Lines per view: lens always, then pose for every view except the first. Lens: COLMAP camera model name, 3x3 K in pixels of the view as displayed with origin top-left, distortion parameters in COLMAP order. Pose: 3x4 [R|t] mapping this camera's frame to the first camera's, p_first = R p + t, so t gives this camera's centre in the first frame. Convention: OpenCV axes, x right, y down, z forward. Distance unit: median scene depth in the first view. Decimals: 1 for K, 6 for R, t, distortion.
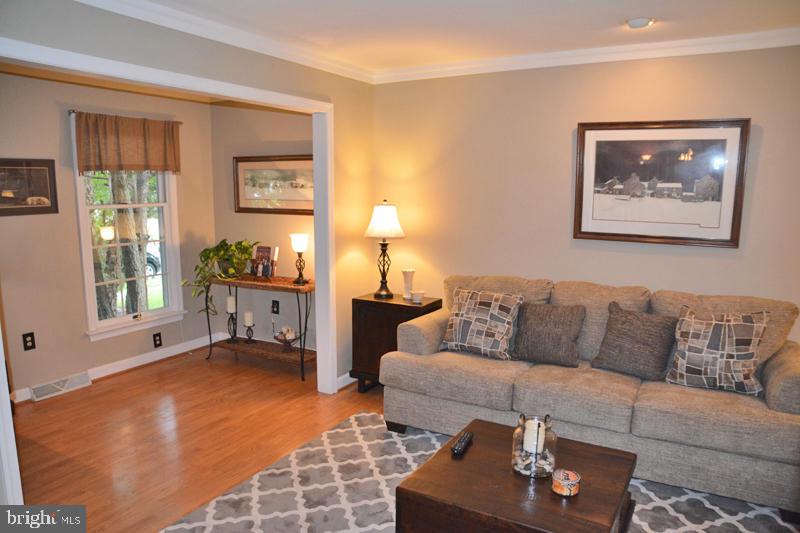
lens RADIAL K [[569.0, 0, 397.3], [0, 569.0, 279.6], [0, 0, 1]] dist [-0.124515, 0.067420]
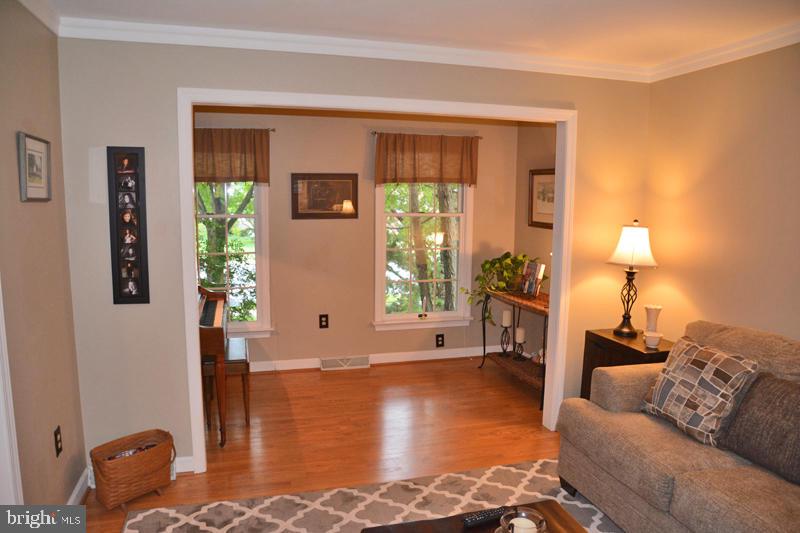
lens RADIAL K [[569.0, 0, 397.3], [0, 569.0, 279.6], [0, 0, 1]] dist [-0.124515, 0.067420]
pose [[0.724954, 0.105932, -0.680602, 0.302847], [-0.121007, 0.992323, 0.025558, -0.032481], [0.678085, 0.063829, 0.732207, 0.169816]]
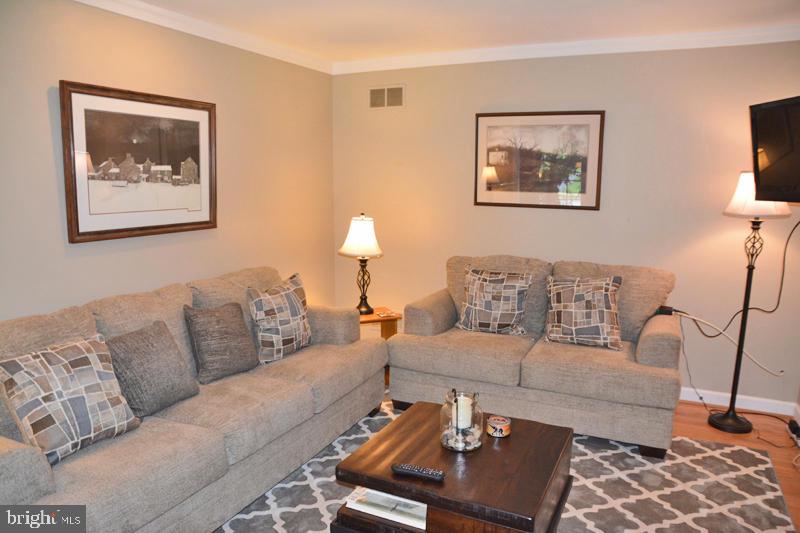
lens RADIAL K [[569.0, 0, 397.3], [0, 569.0, 279.6], [0, 0, 1]] dist [-0.124515, 0.067420]
pose [[-0.068781, -0.176942, 0.981815, -0.378936], [0.161108, 0.969258, 0.185965, -0.085658], [-0.984537, 0.170969, -0.038160, 0.583017]]
